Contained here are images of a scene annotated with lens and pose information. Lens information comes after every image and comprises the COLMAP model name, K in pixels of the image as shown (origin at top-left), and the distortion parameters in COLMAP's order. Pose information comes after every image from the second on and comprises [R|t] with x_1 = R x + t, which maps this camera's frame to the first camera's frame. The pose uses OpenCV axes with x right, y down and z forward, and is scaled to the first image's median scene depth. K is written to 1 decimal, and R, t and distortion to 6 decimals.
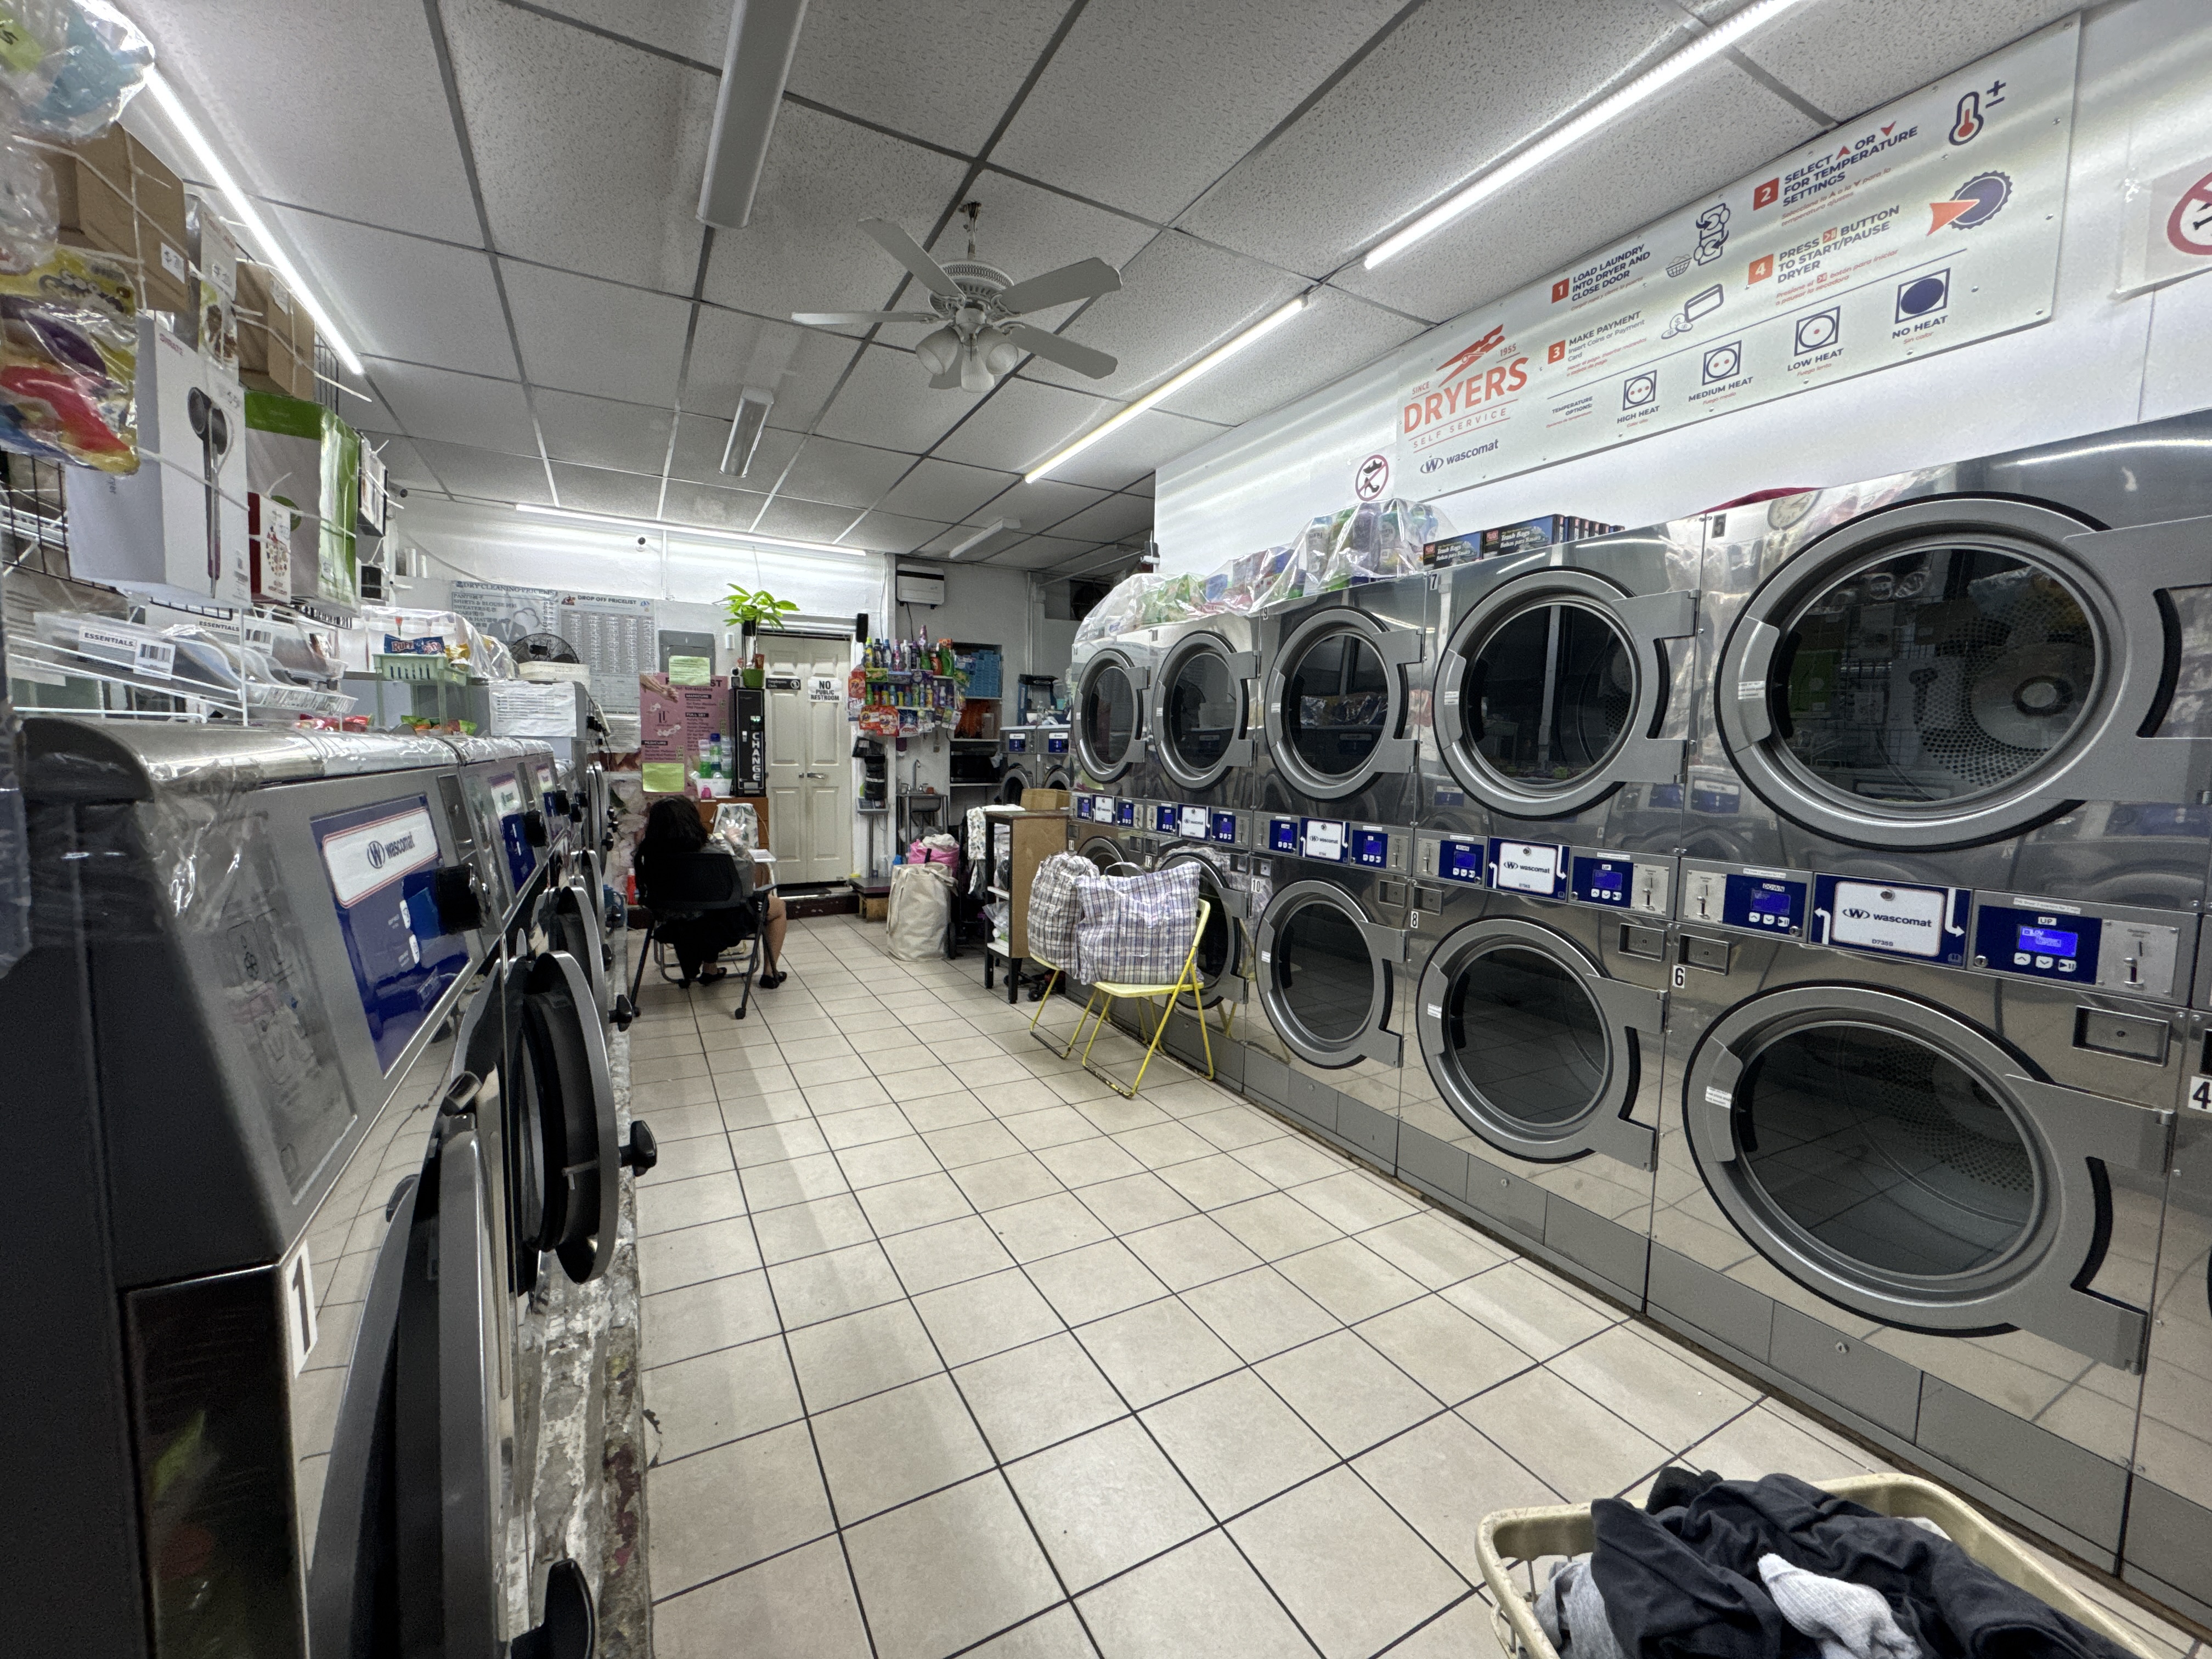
lens RADIAL K [[878.2, 0, 1106.0], [0, 878.2, 824.8], [0, 0, 1]] dist [-0.002446, 0.000199]
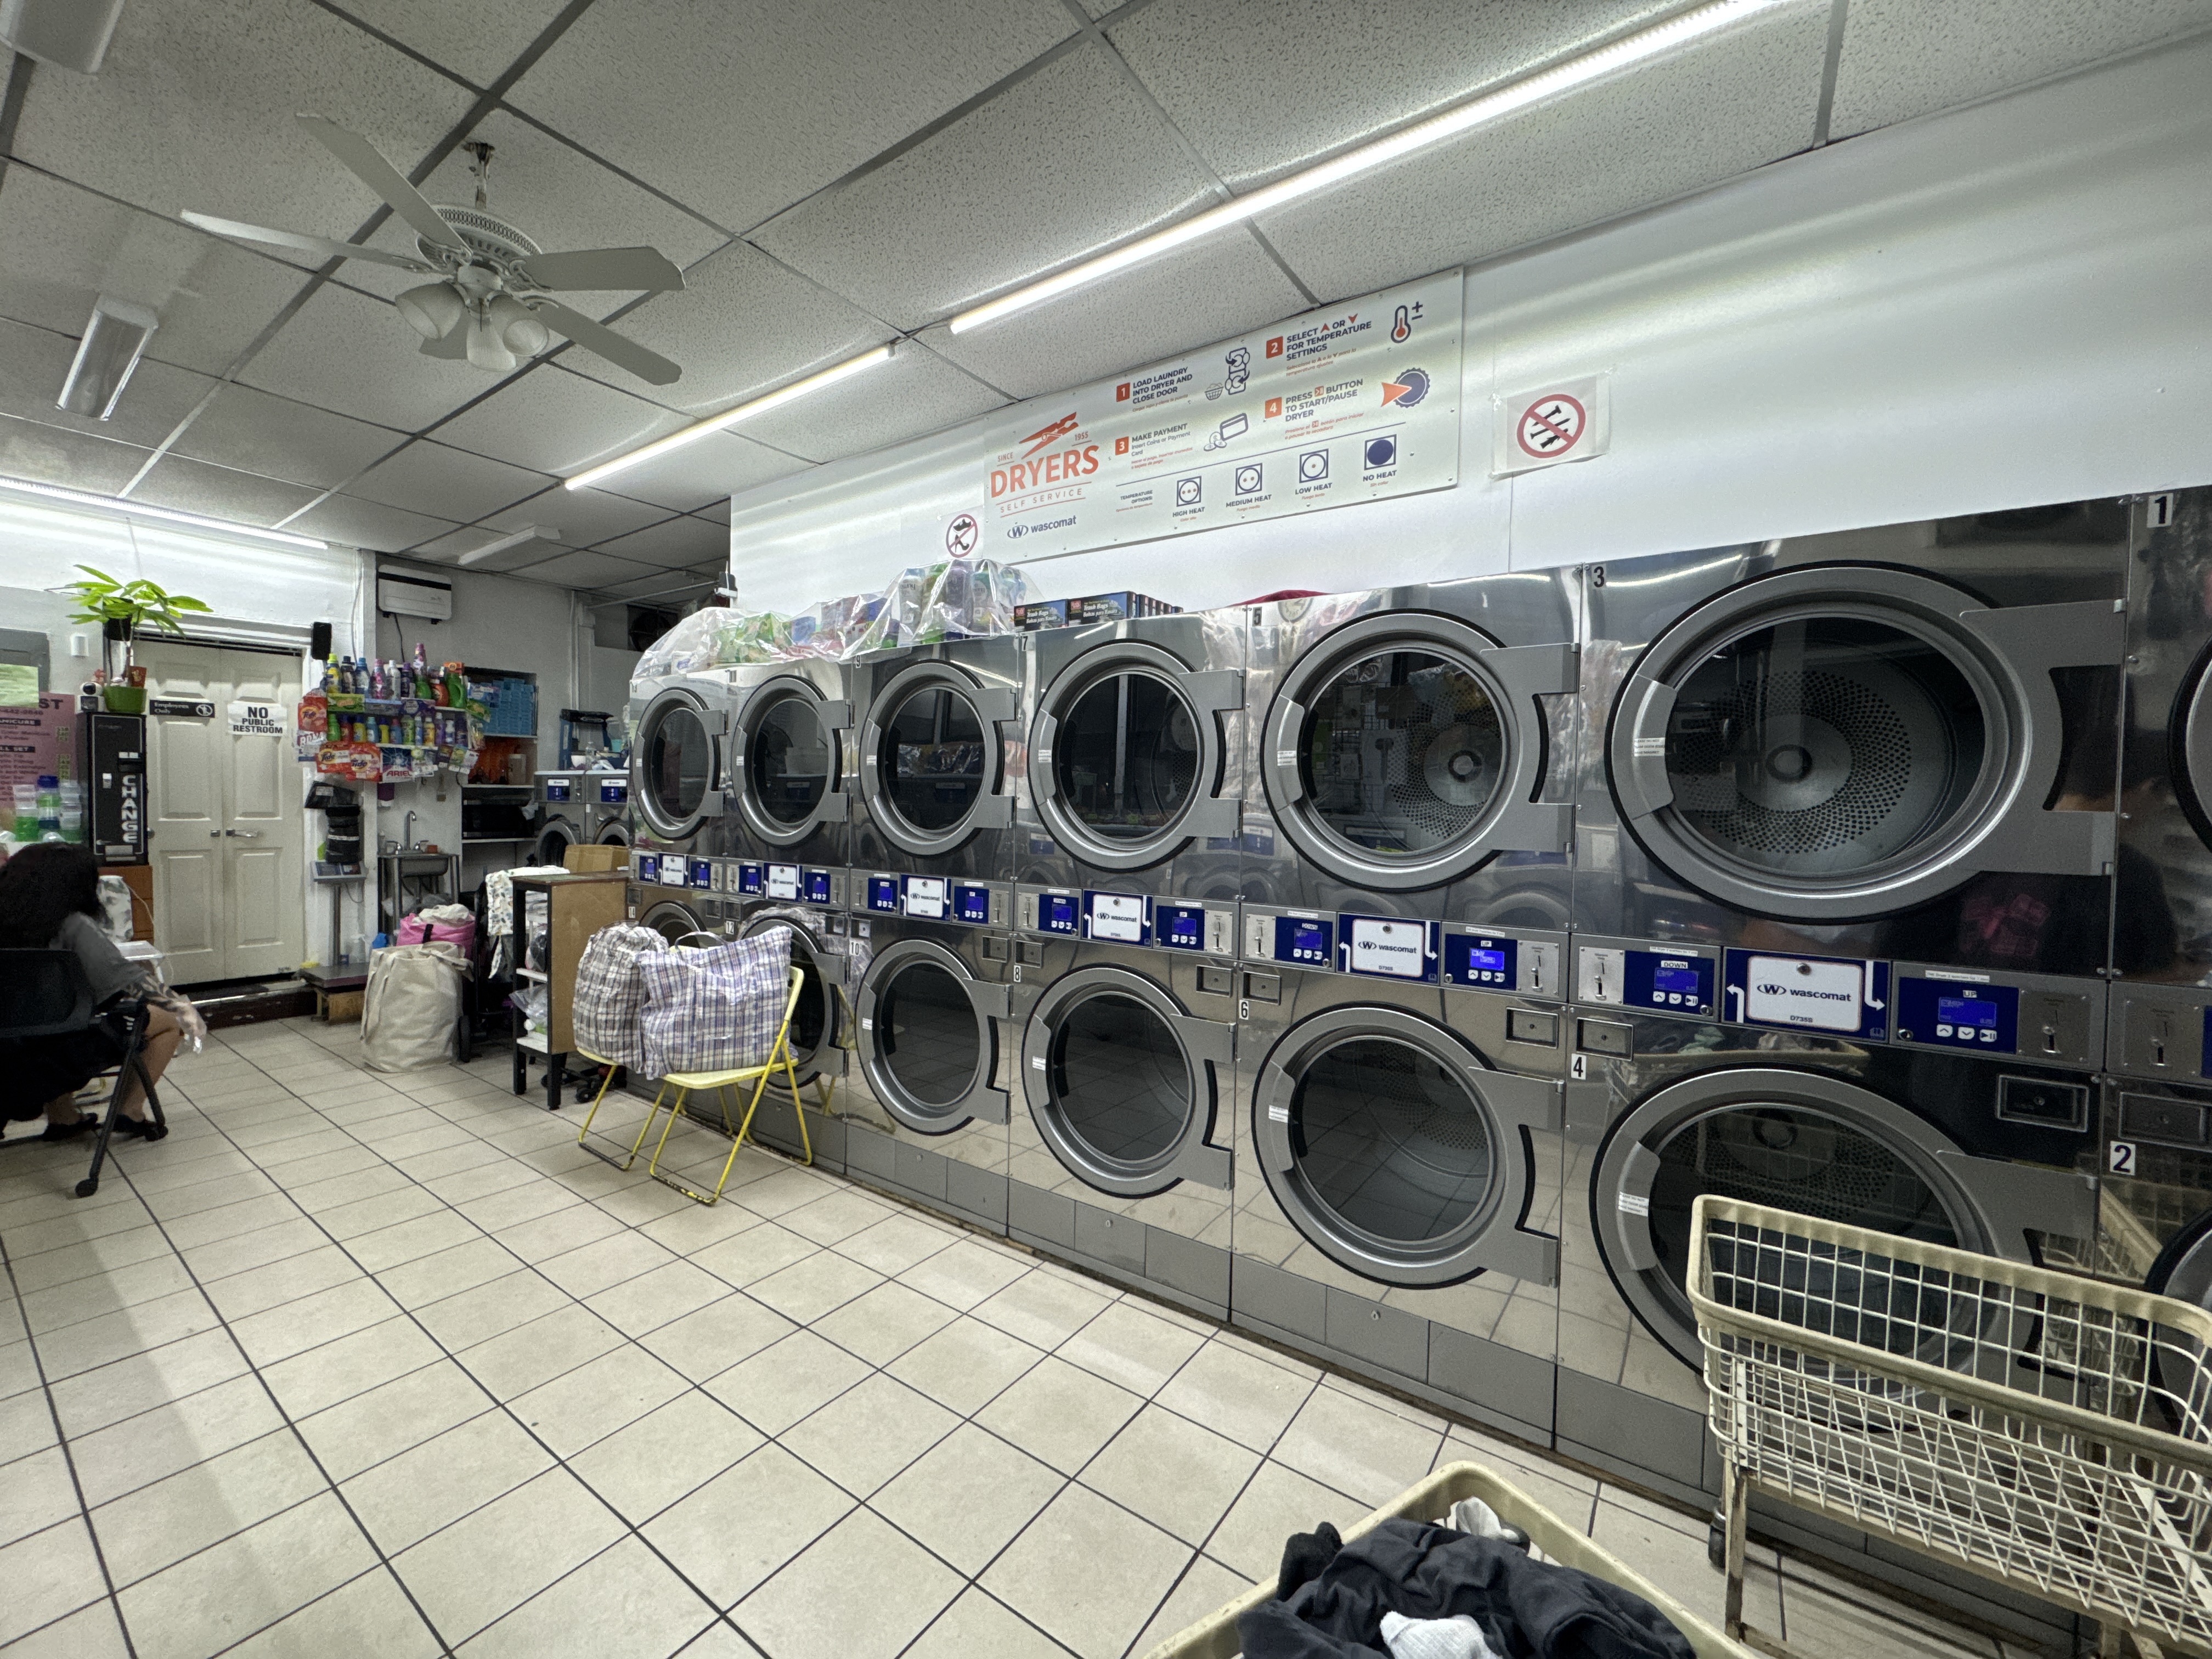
lens RADIAL K [[879.5, 0, 1106.3], [0, 879.5, 825.1], [0, 0, 1]] dist [-0.003405, 0.000476]
pose [[0.898614, -0.014551, 0.438498, 0.002323], [0.035970, 0.998529, -0.040578, -0.012856], [-0.437262, 0.052236, 0.897816, 0.028911]]
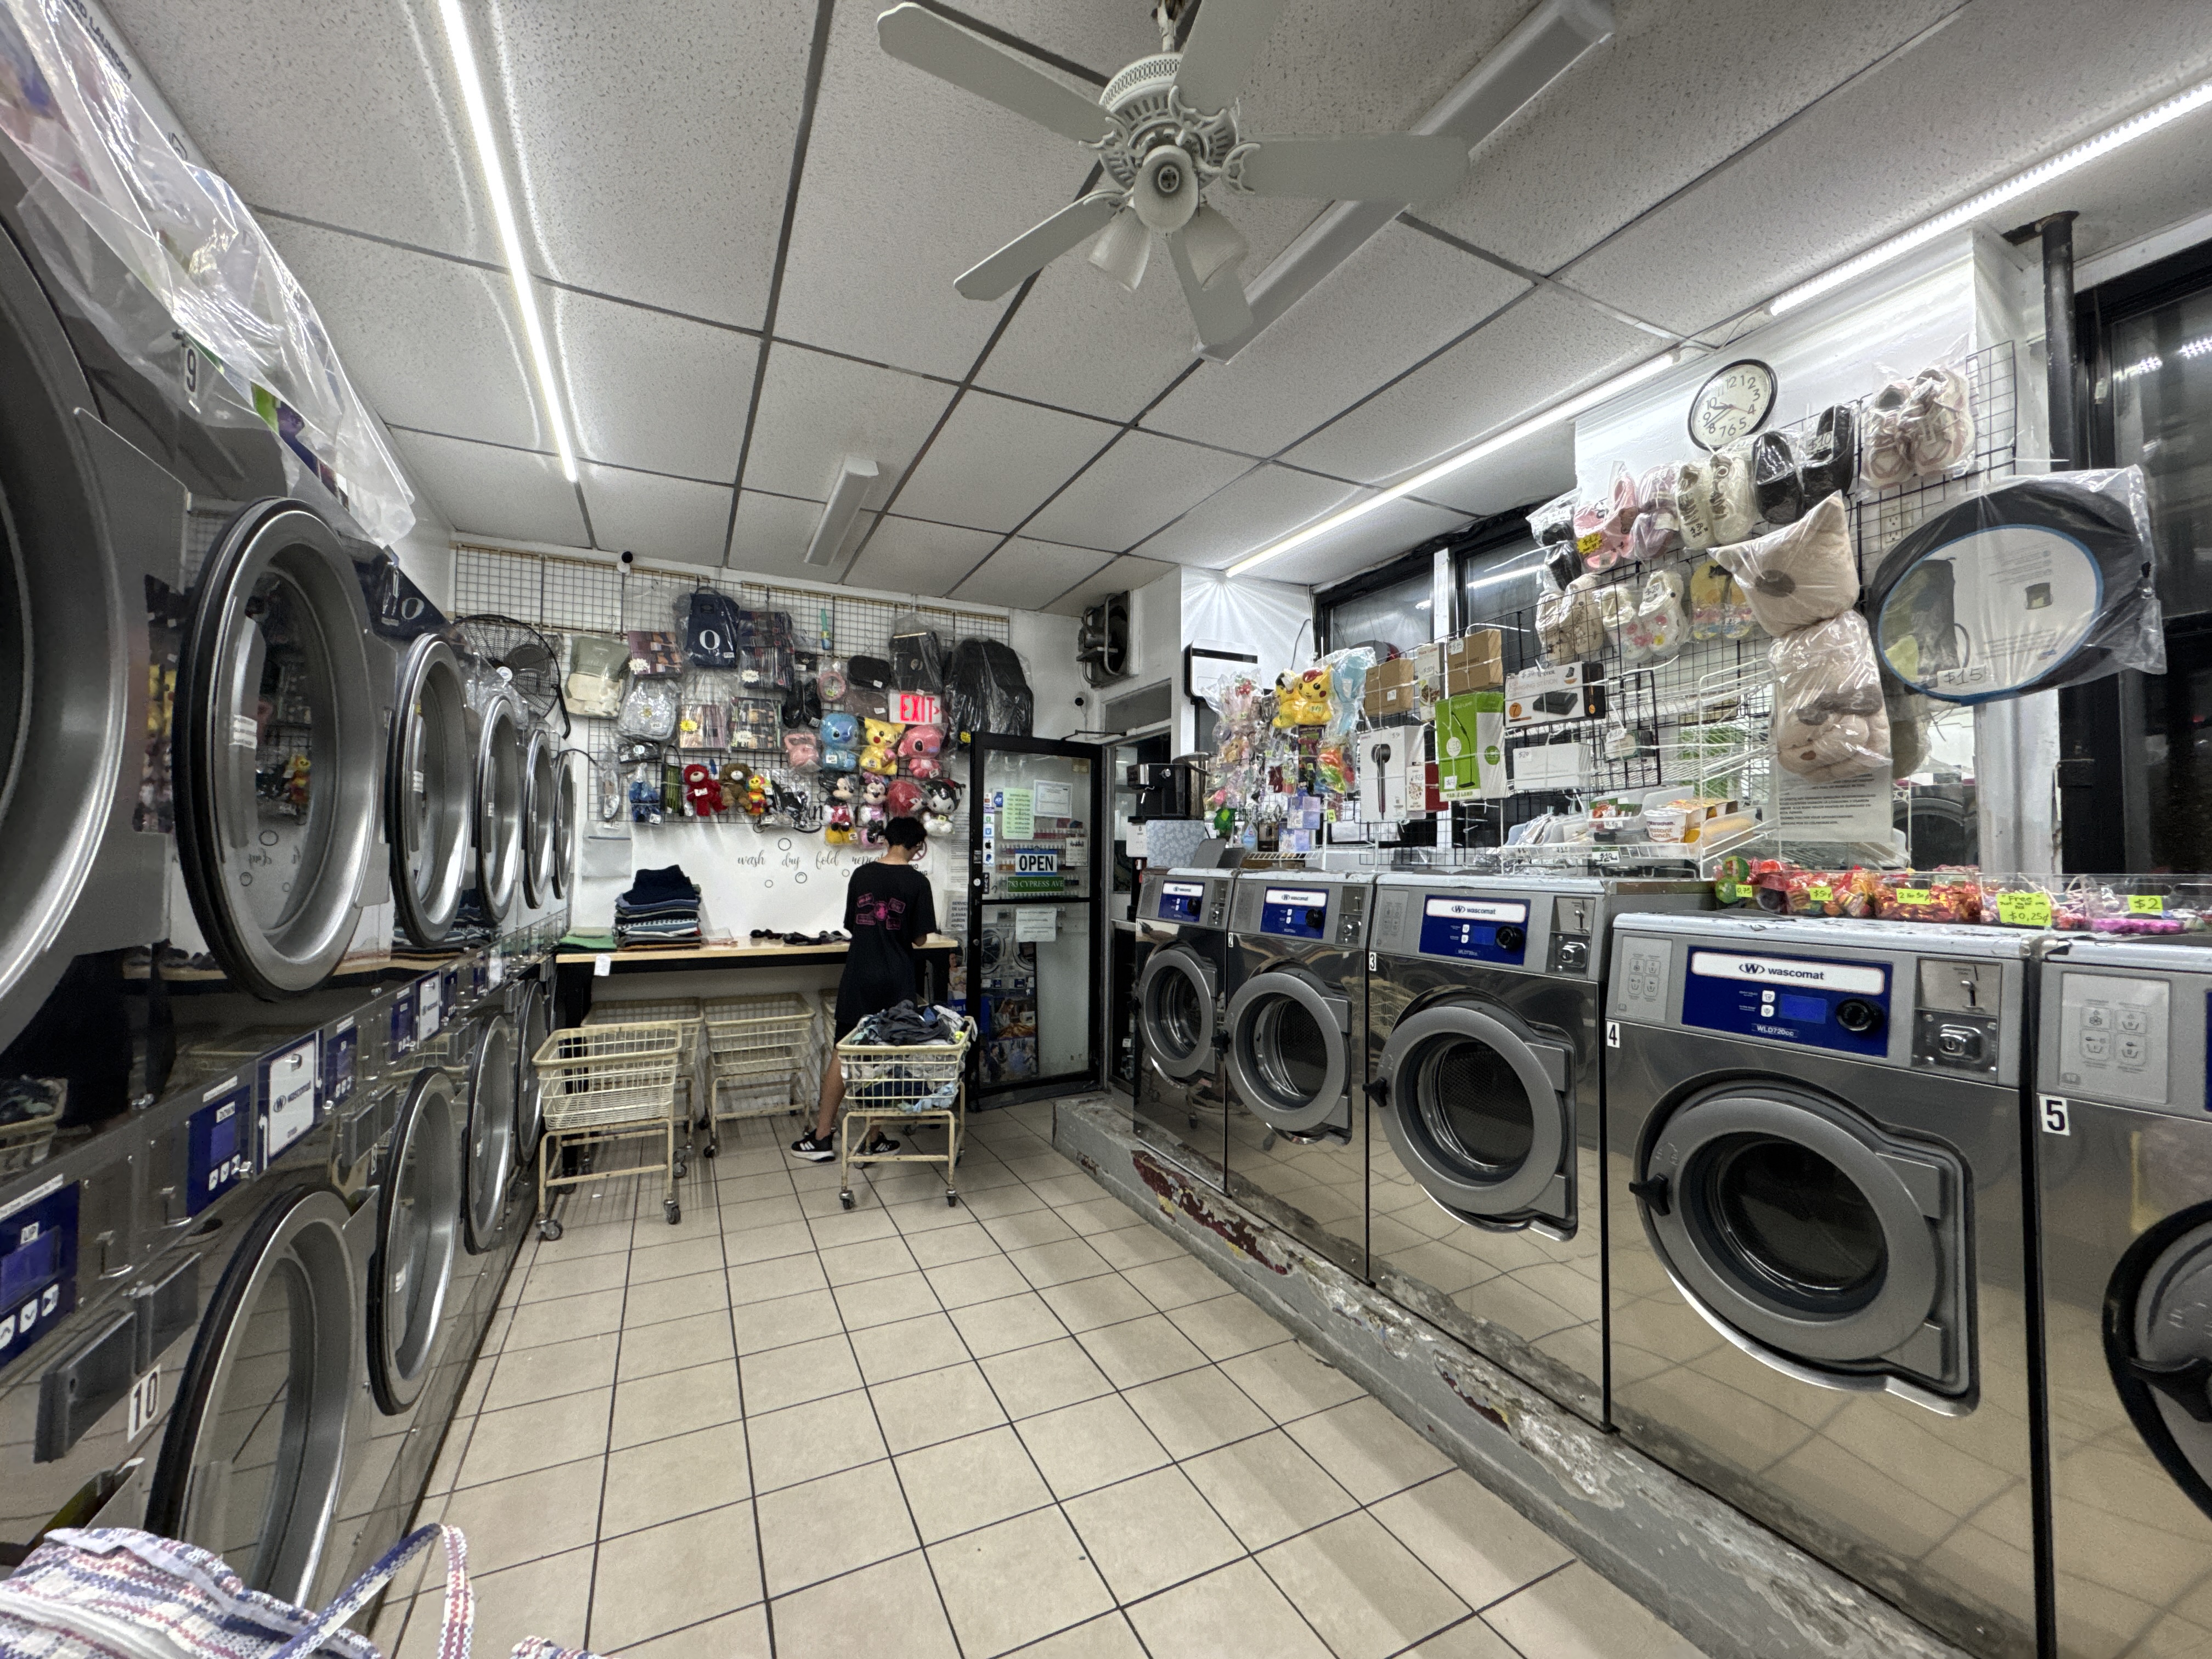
lens RADIAL K [[879.5, 0, 1106.3], [0, 879.5, 825.1], [0, 0, 1]] dist [-0.003405, 0.000476]
pose [[-0.998412, -0.025924, 0.050016, -0.103341], [-0.023637, 0.998671, 0.045794, -0.104220], [-0.051137, 0.044539, -0.997698, 1.099318]]
